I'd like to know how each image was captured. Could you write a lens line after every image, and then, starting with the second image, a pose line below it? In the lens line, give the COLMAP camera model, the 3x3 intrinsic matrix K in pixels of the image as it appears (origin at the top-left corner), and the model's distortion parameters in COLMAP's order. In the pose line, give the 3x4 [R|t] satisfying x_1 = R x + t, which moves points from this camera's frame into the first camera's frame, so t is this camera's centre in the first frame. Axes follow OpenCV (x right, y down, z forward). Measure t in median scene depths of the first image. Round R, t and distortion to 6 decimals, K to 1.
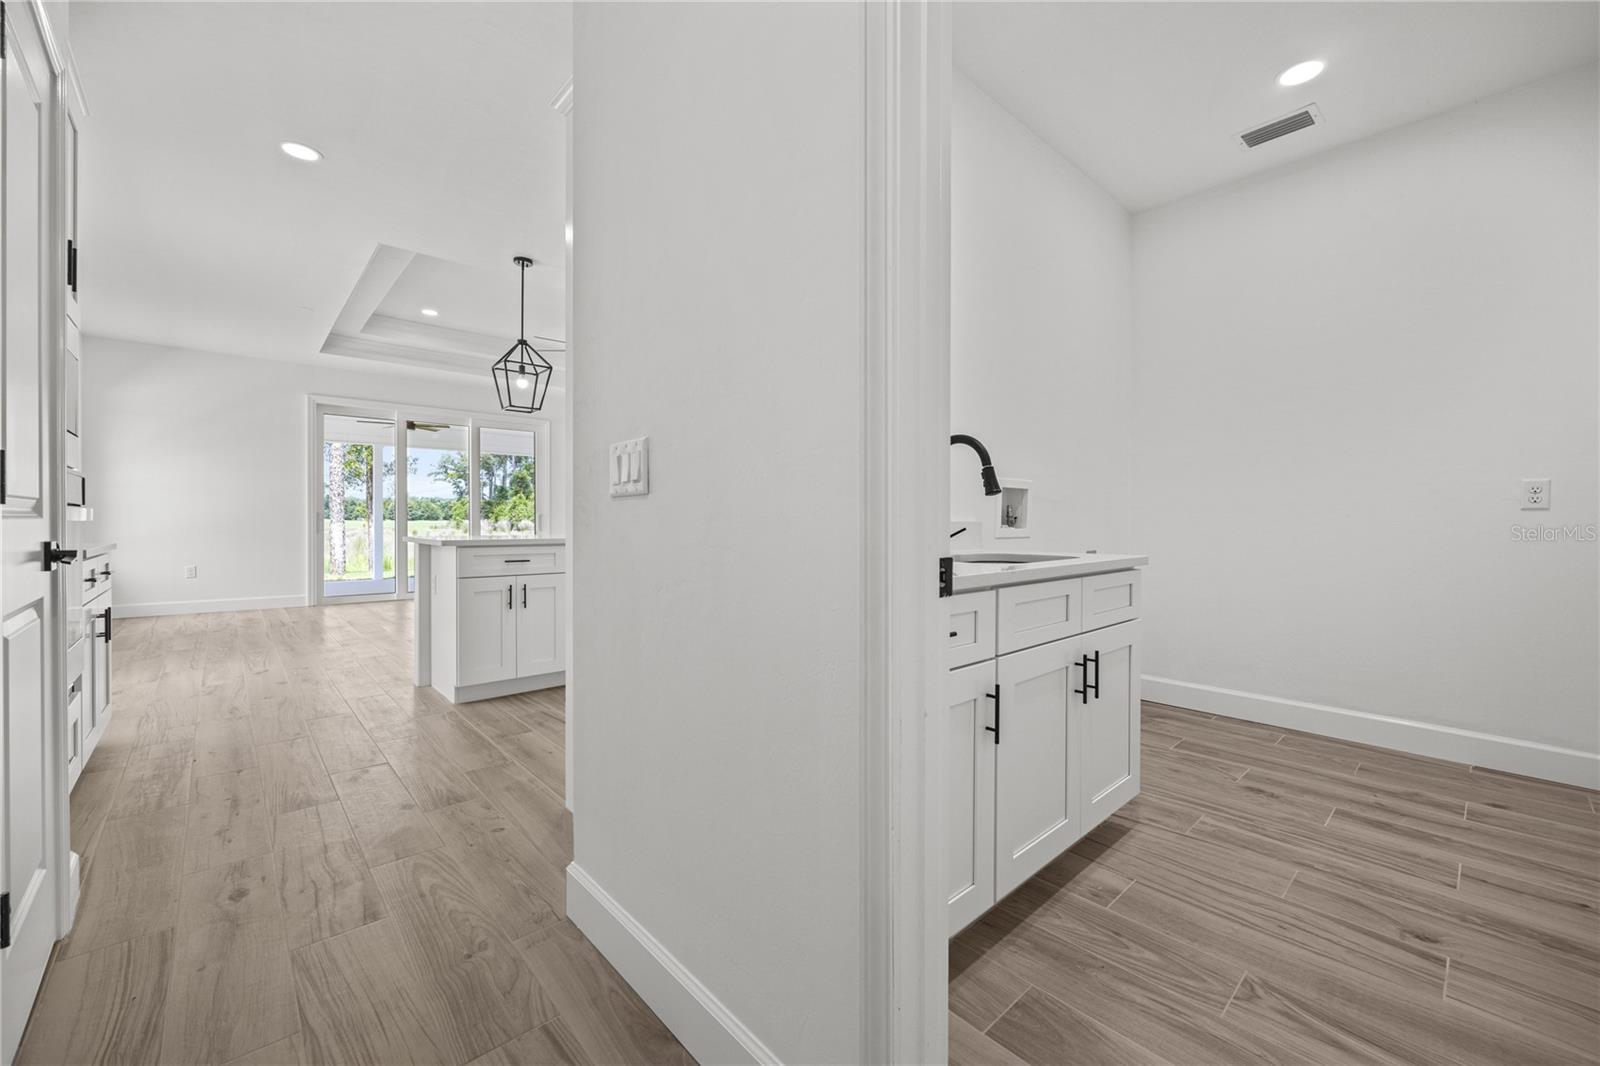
lens RADIAL K [[638.3, 0, 799.0], [0, 638.3, 523.6], [0, 0, 1]] dist [-0.000823, -0.000159]
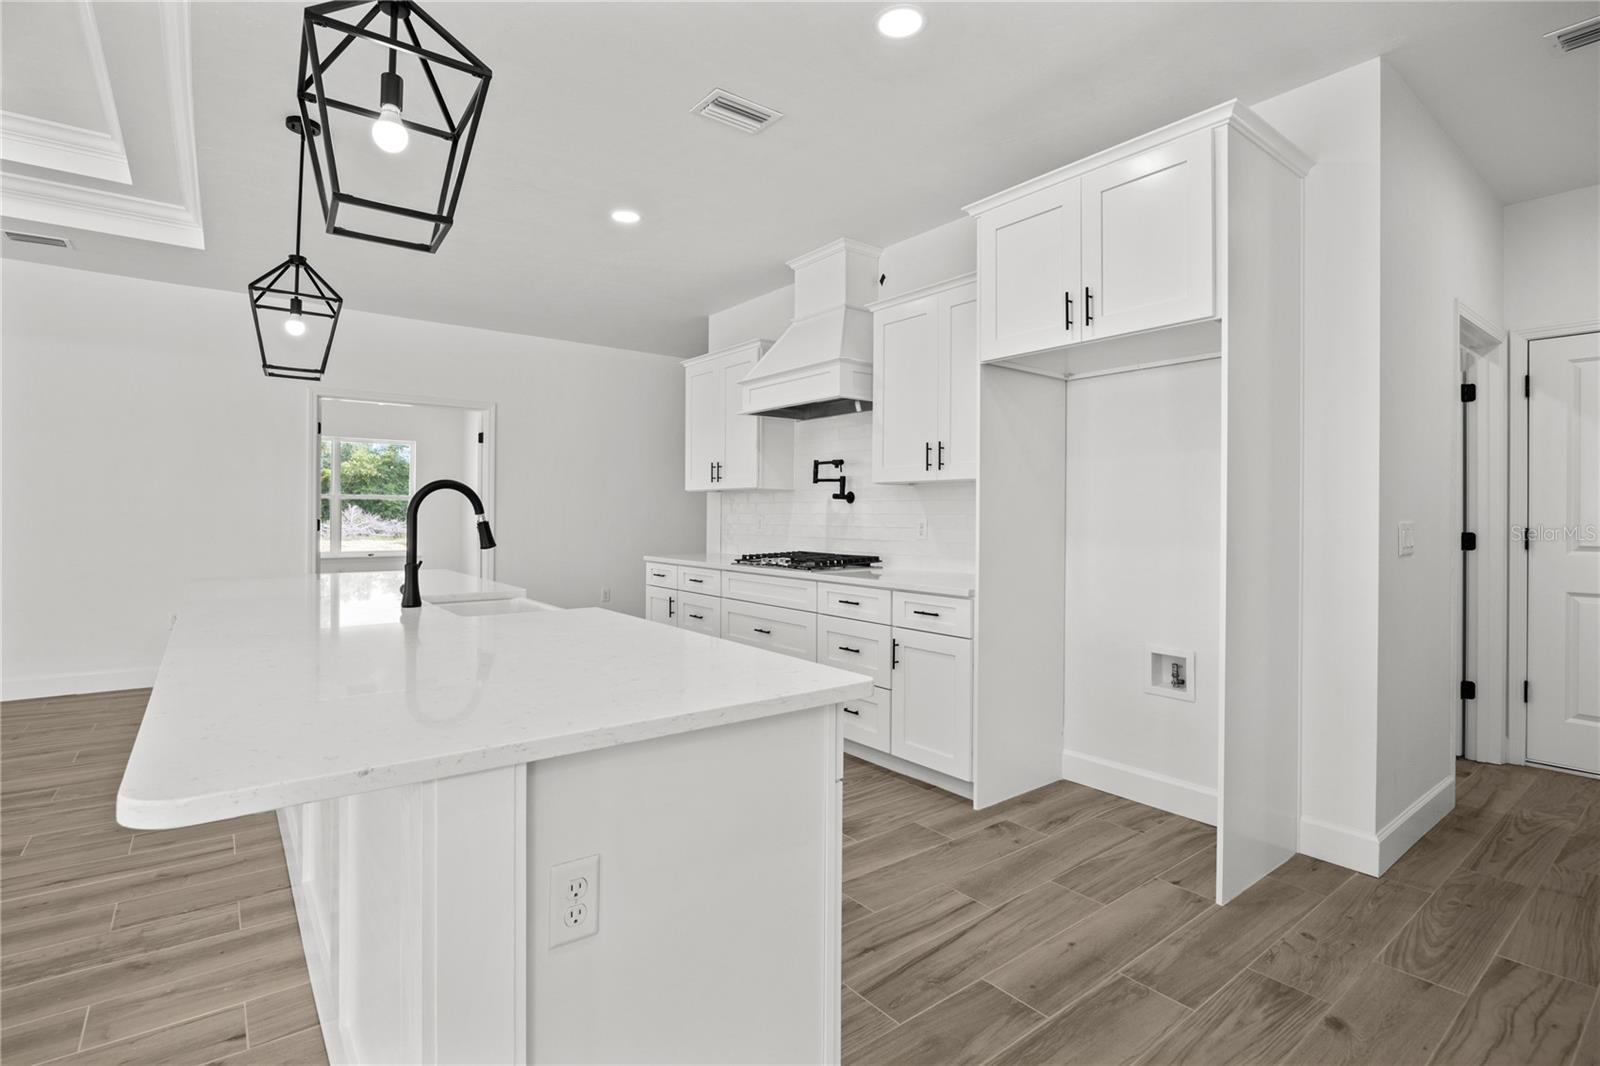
lens RADIAL K [[762.9, 0, 793.8], [0, 762.9, 509.5], [0, 0, 1]] dist [-0.015441, 0.001166]
pose [[0.080423, 0.006889, 0.996737, -0.199990], [-0.001255, 0.999976, -0.006810, -0.012444], [-0.996760, -0.000704, 0.080430, 0.207351]]
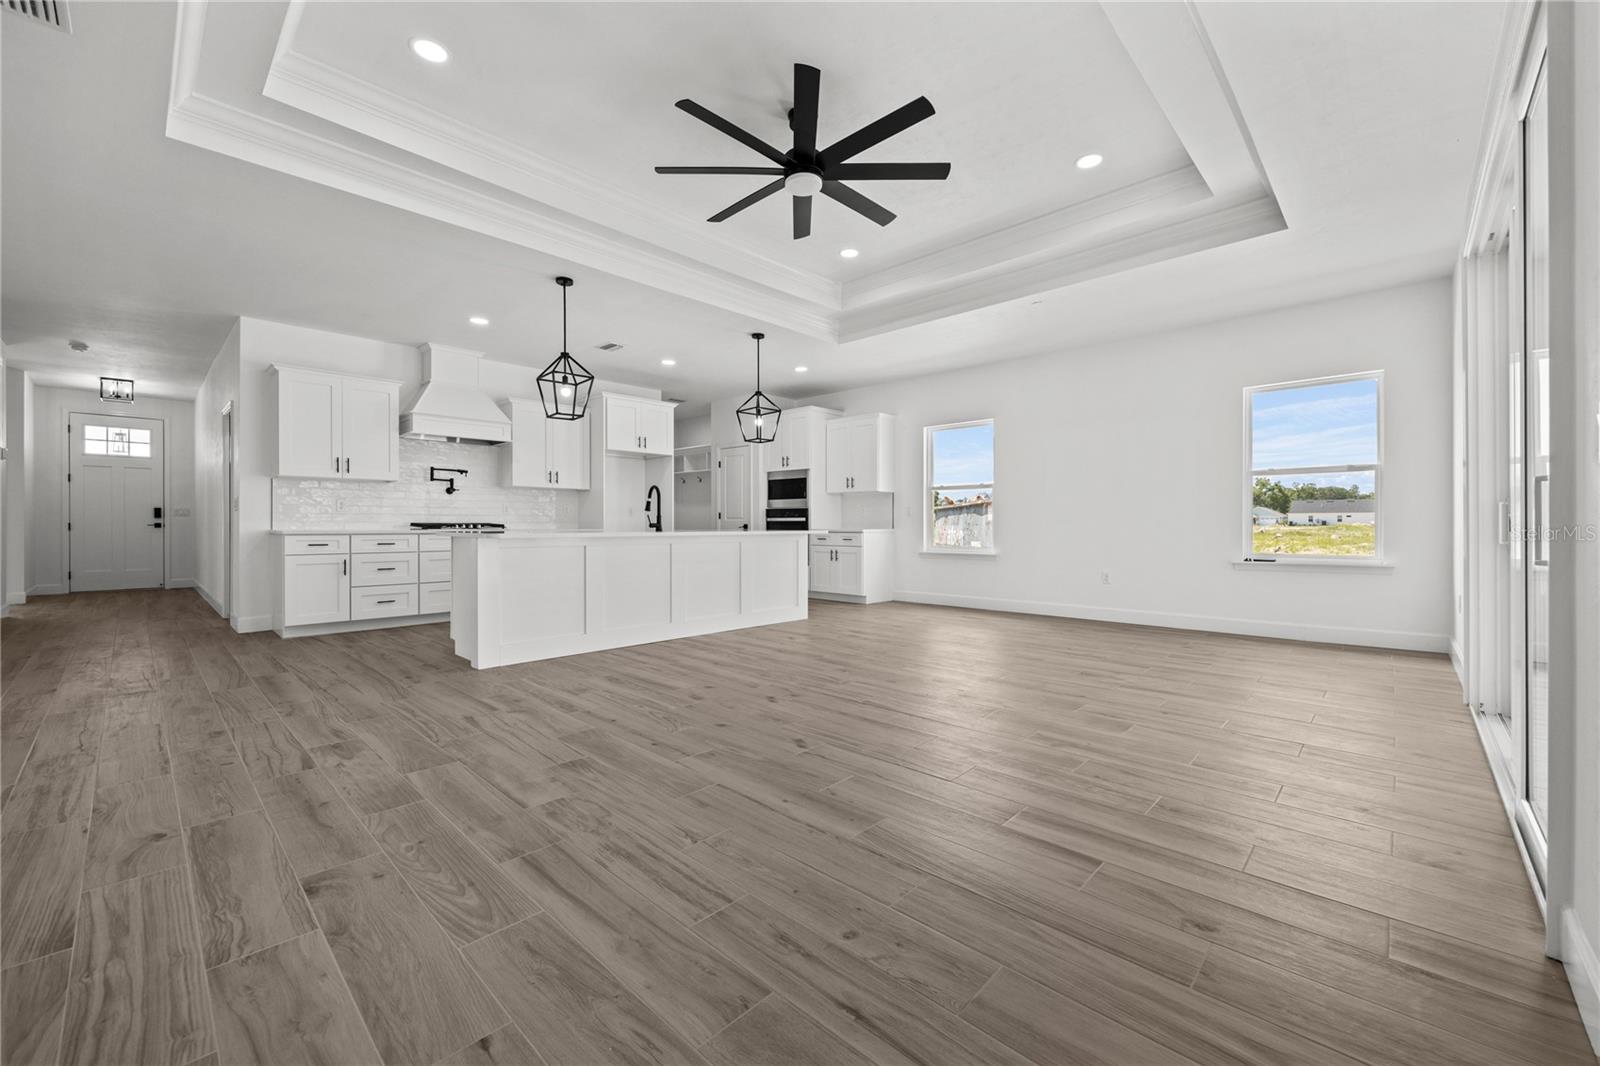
lens RADIAL K [[633.0, 0, 800.2], [0, 633.0, 531.4], [0, 0, 1]] dist [-0.002323, 0.000047]
pose [[-0.996852, -0.002876, -0.079237, -0.108764], [-0.004338, 0.999824, 0.018280, -0.001196], [0.079170, 0.018566, -0.996688, 0.633337]]
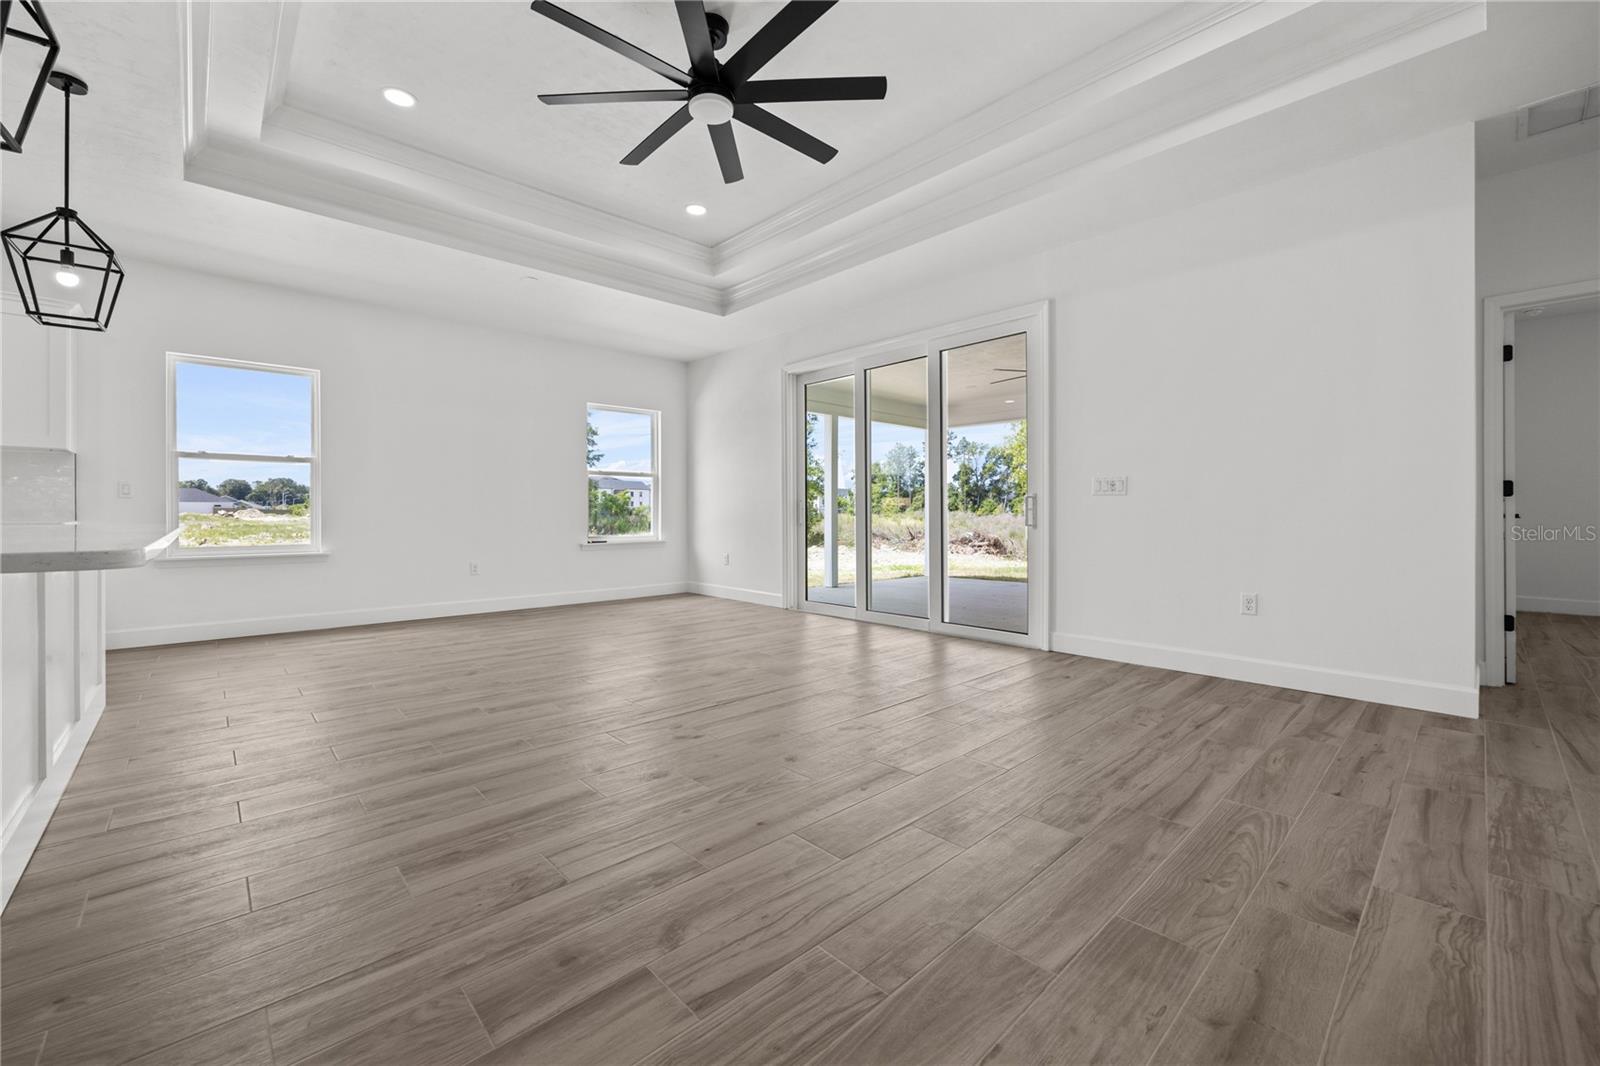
lens RADIAL K [[640.0, 0, 791.9], [0, 640.0, 516.8], [0, 0, 1]] dist [0.000111, 0.000061]
pose [[0.012819, 0.002377, -0.999915, 0.051707], [-0.005901, 0.999980, 0.002301, 0.000990], [0.999900, 0.005871, 0.012832, 0.445645]]
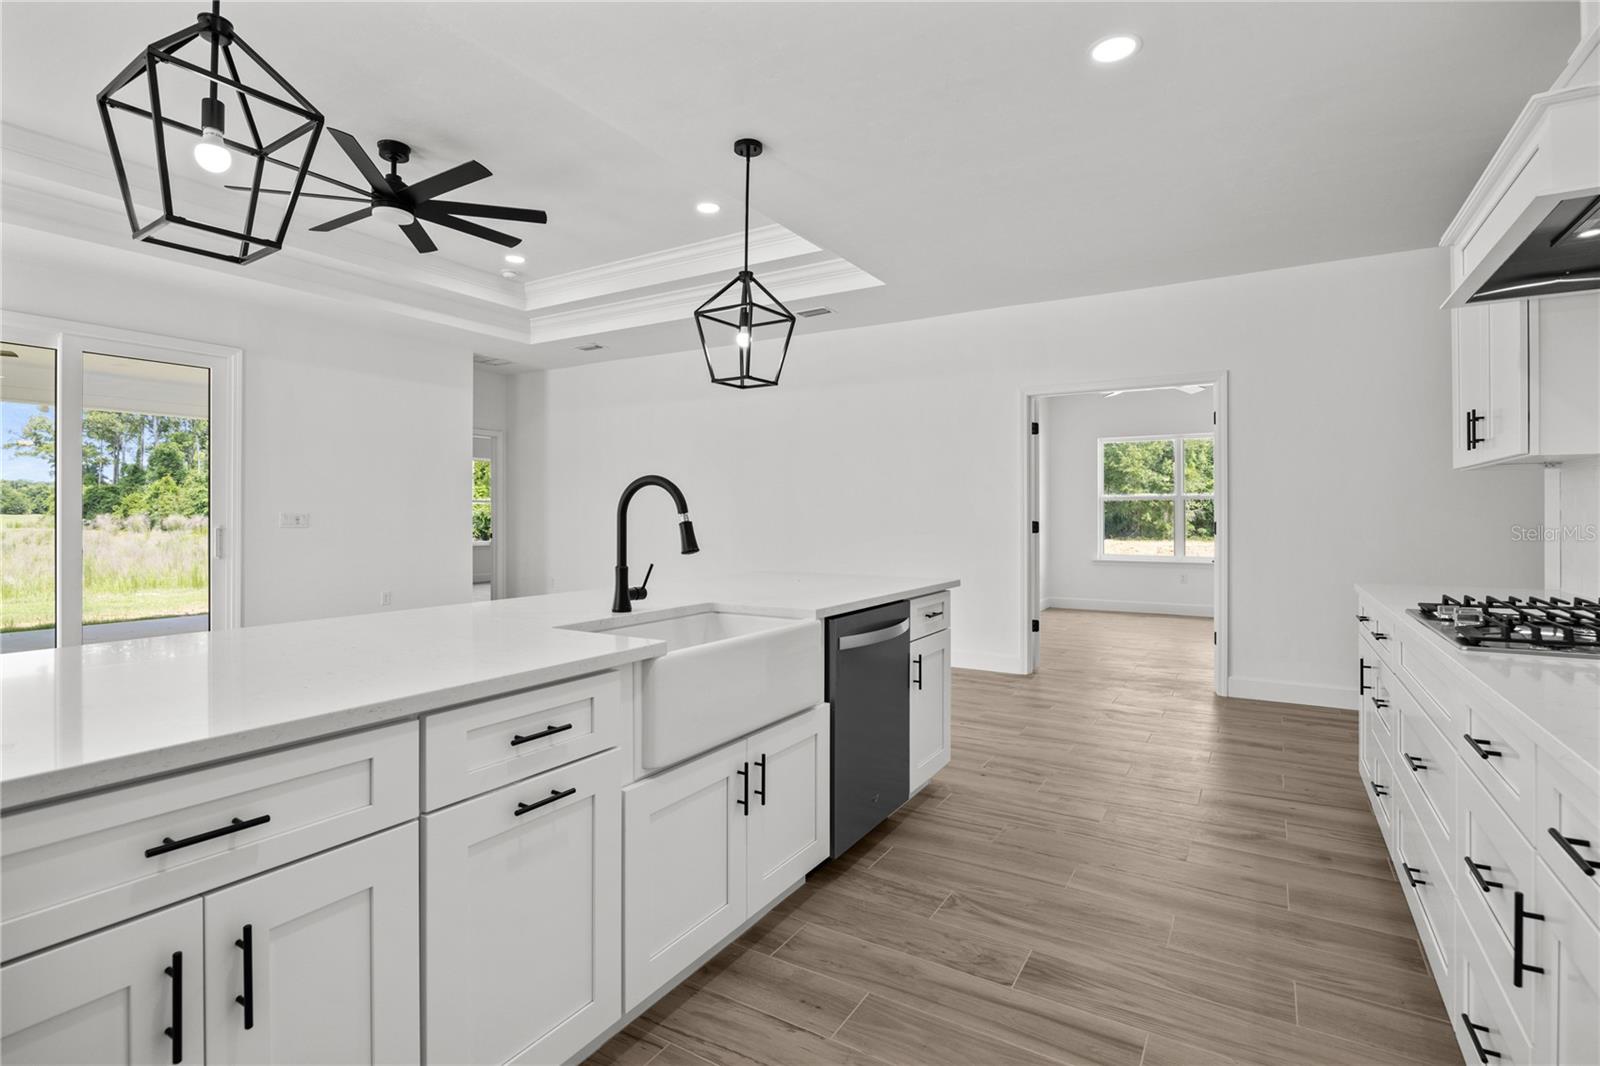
lens RADIAL K [[762.9, 0, 793.8], [0, 762.9, 509.5], [0, 0, 1]] dist [-0.015441, 0.001166]
pose [[0.960487, 0.000924, 0.278324, -0.069518], [0.001776, 0.999954, -0.009451, -0.011836], [-0.278320, 0.009572, 0.960441, 0.150481]]
